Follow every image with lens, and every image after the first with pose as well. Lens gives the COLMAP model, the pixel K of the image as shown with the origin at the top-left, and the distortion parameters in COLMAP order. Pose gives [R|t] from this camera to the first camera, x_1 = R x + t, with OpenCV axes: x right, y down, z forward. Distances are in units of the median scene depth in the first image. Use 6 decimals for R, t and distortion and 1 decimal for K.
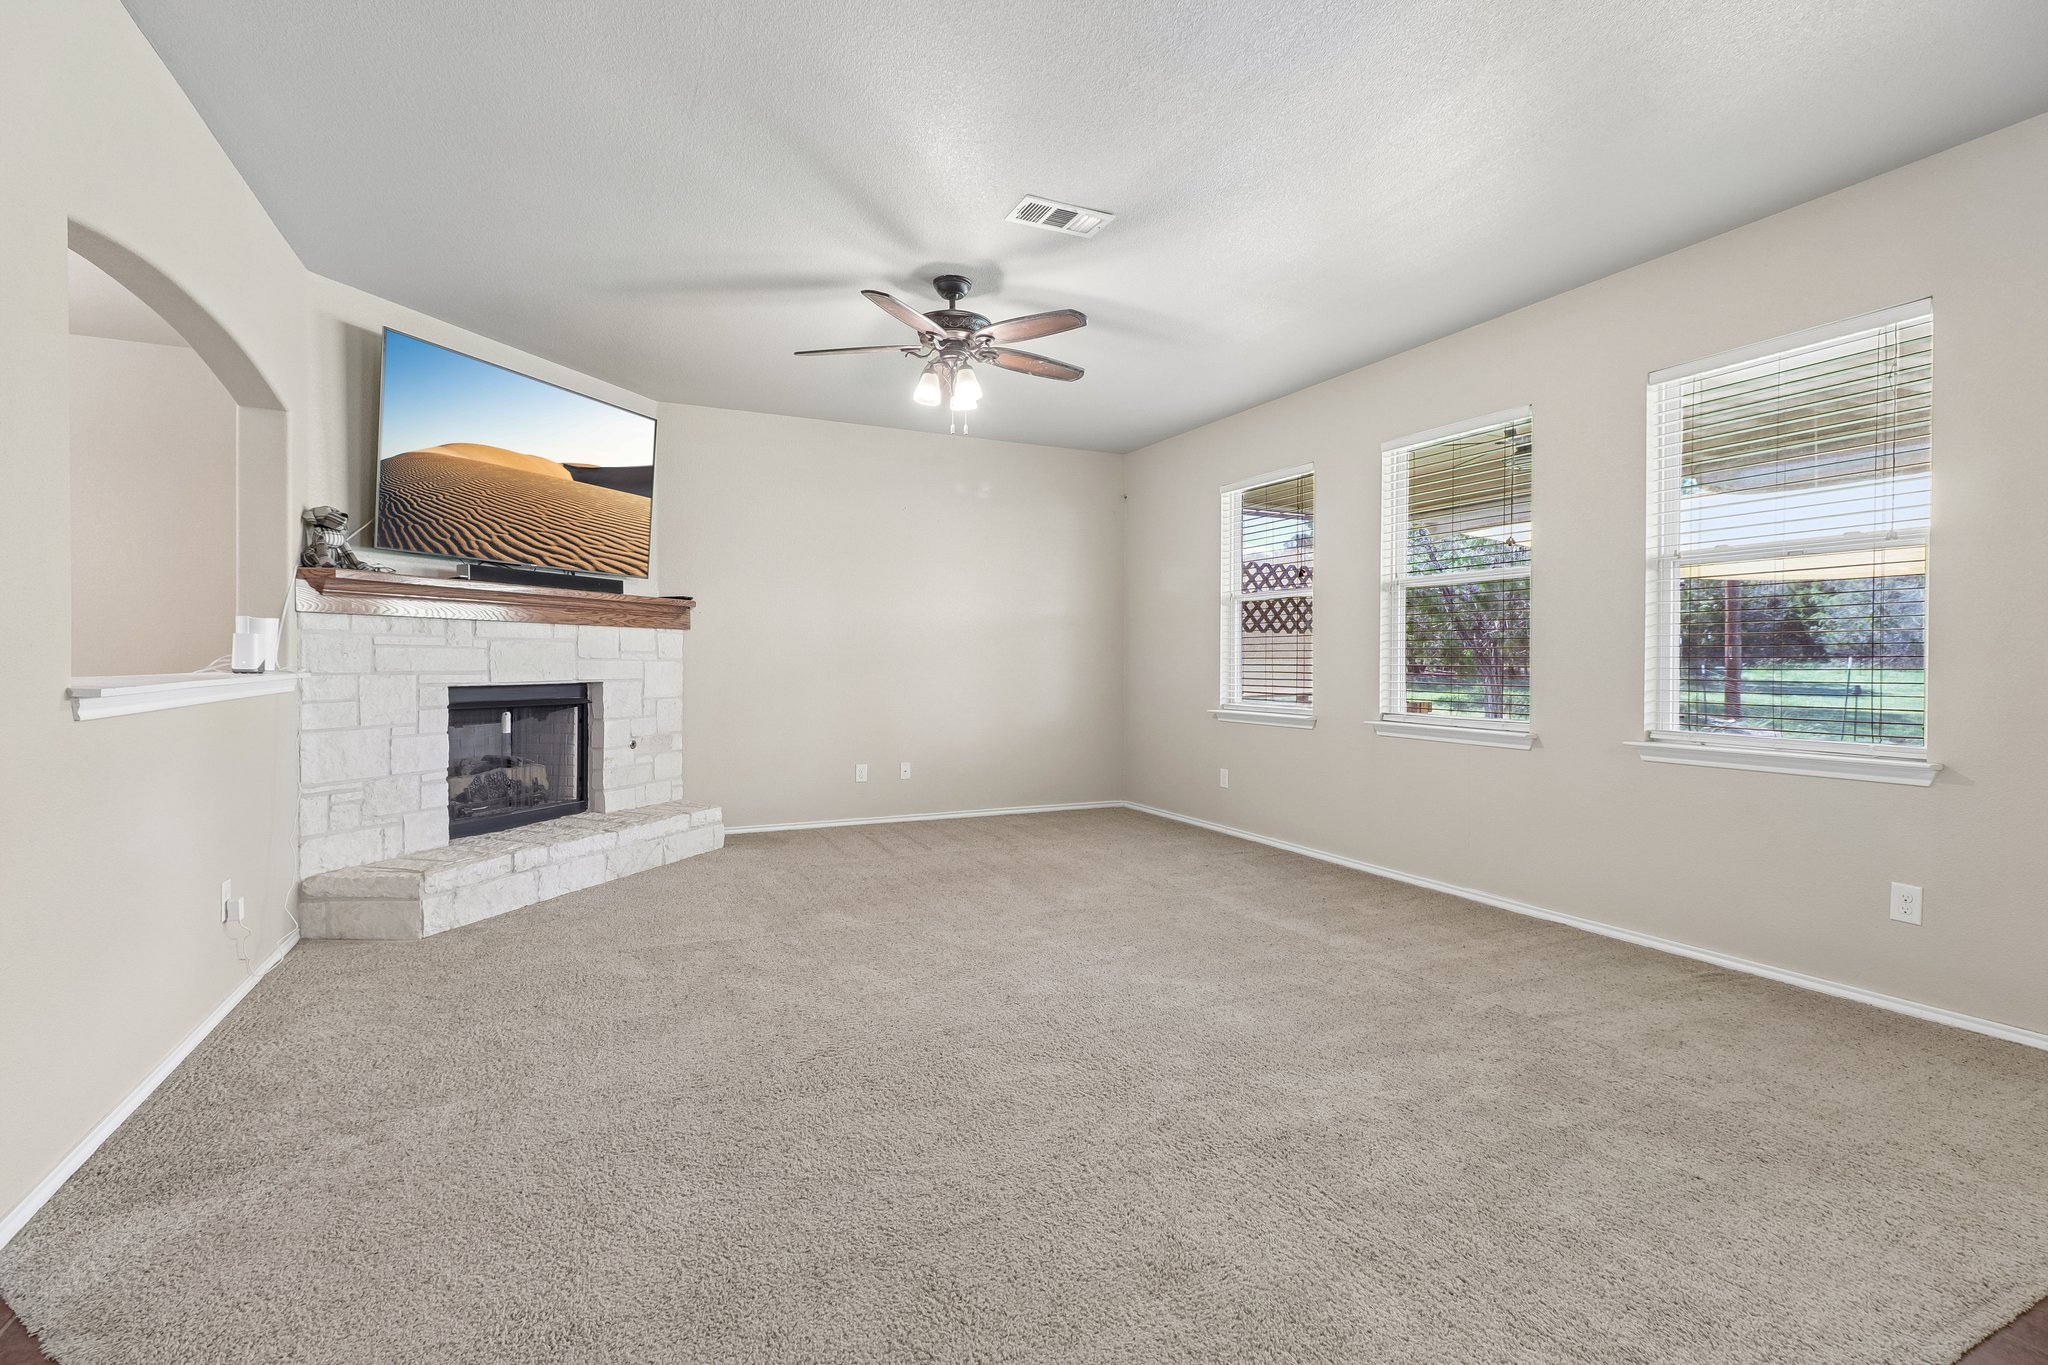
lens RADIAL K [[943.9, 0, 1026.1], [0, 943.9, 660.7], [0, 0, 1]] dist [0.003263, 0.000030]
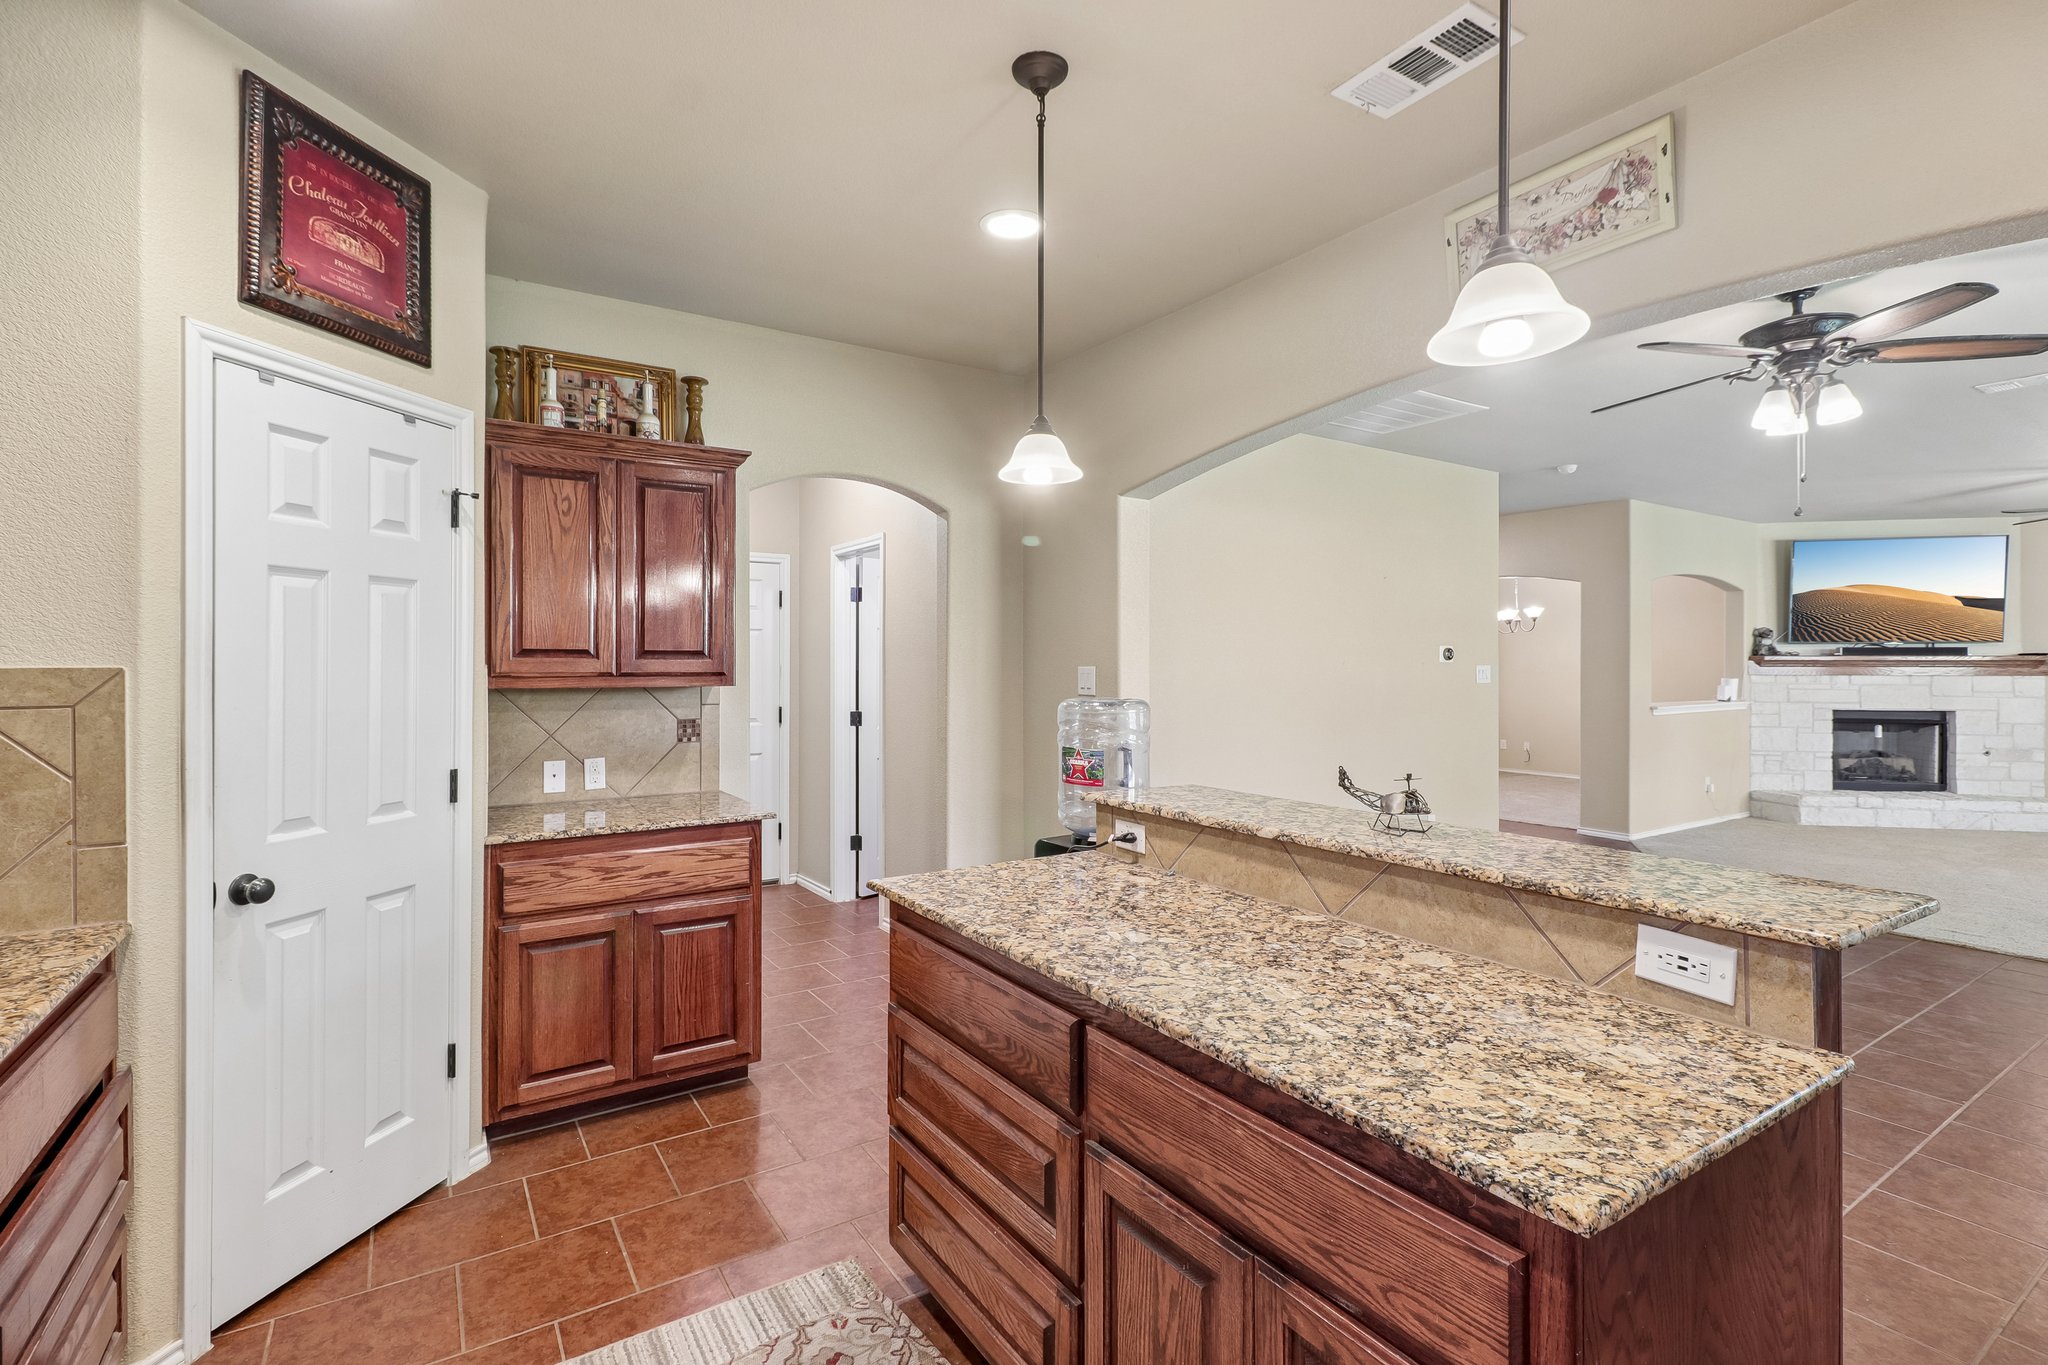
lens RADIAL K [[943.9, 0, 1024.8], [0, 943.9, 667.3], [0, 0, 1]] dist [0.003263, 0.000030]
pose [[0.135685, -0.001092, -0.990751, 1.132278], [-0.002240, 0.999996, -0.001409, -0.055667], [0.990749, 0.002411, 0.135682, -0.945097]]
